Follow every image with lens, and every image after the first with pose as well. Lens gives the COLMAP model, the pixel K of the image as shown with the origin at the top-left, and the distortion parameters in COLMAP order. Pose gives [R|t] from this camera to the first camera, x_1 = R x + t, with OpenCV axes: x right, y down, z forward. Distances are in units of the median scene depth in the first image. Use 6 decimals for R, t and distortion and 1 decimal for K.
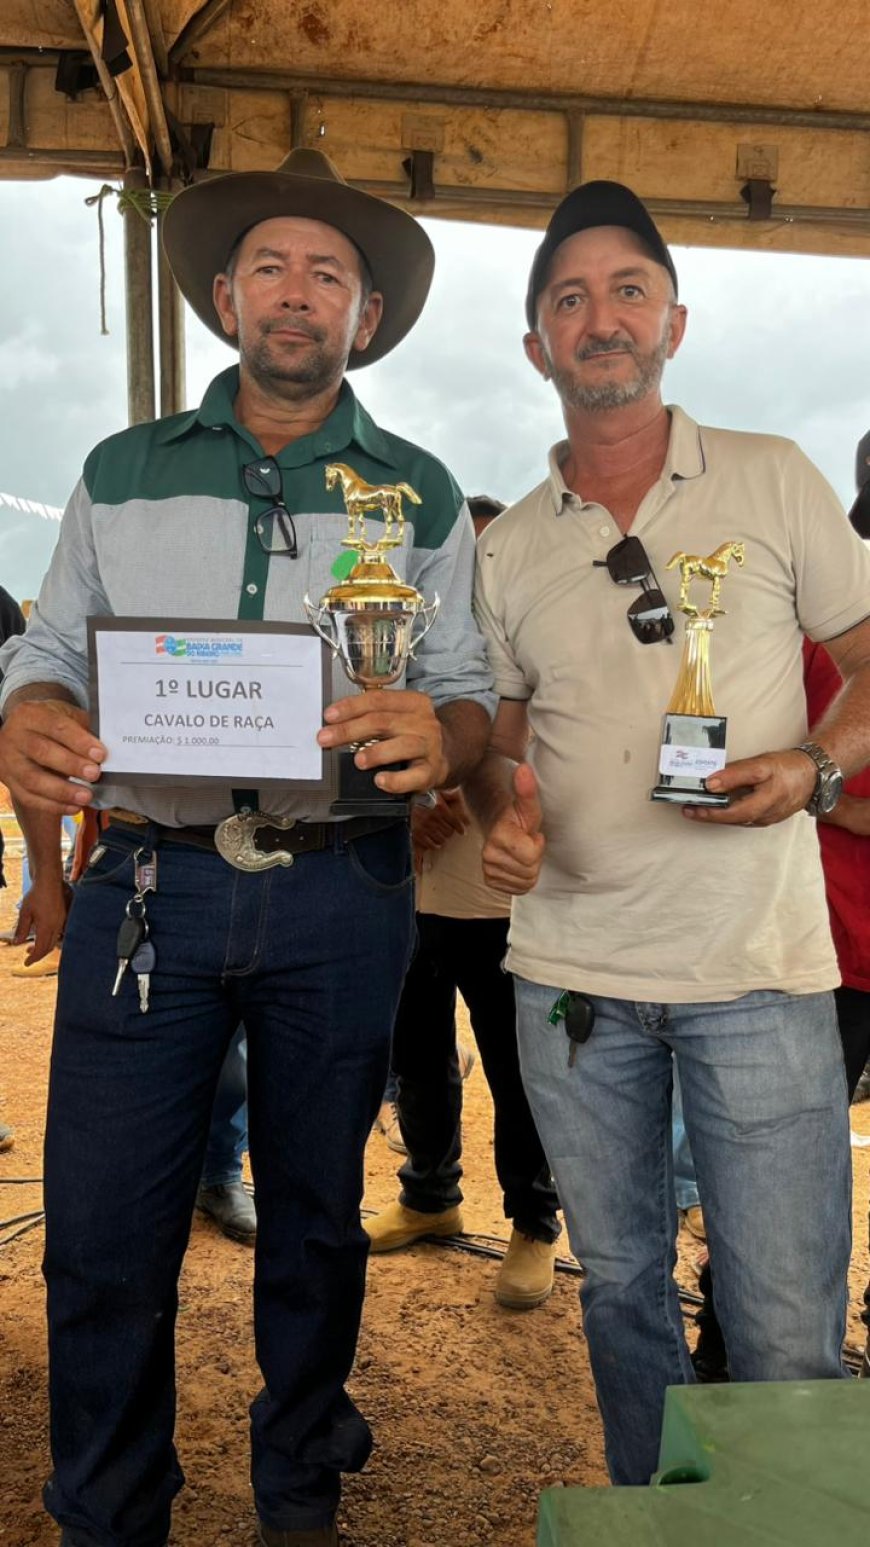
lens RADIAL K [[1172.7, 0, 435.0], [0, 1172.7, 773.5], [0, 0, 1]] dist [0.124513, -0.178225]
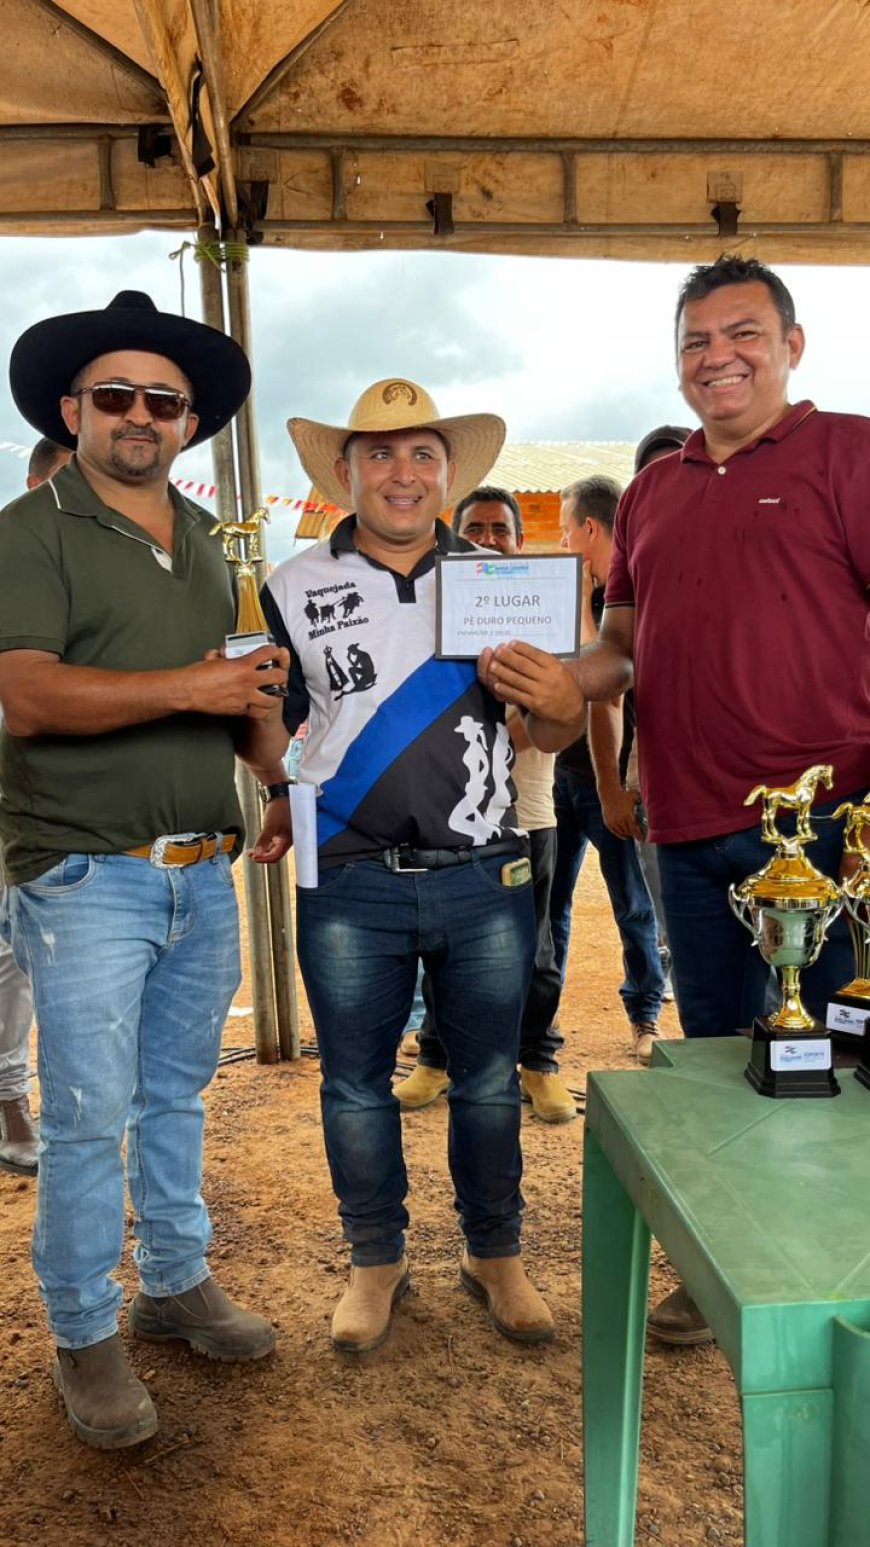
lens RADIAL K [[1172.7, 0, 435.0], [0, 1172.7, 773.5], [0, 0, 1]] dist [0.124513, -0.178225]
pose [[0.999120, -0.040412, -0.011219, -0.028645], [0.040911, 0.997986, 0.048478, -0.000834], [0.009237, -0.048895, 0.998761, -0.224037]]
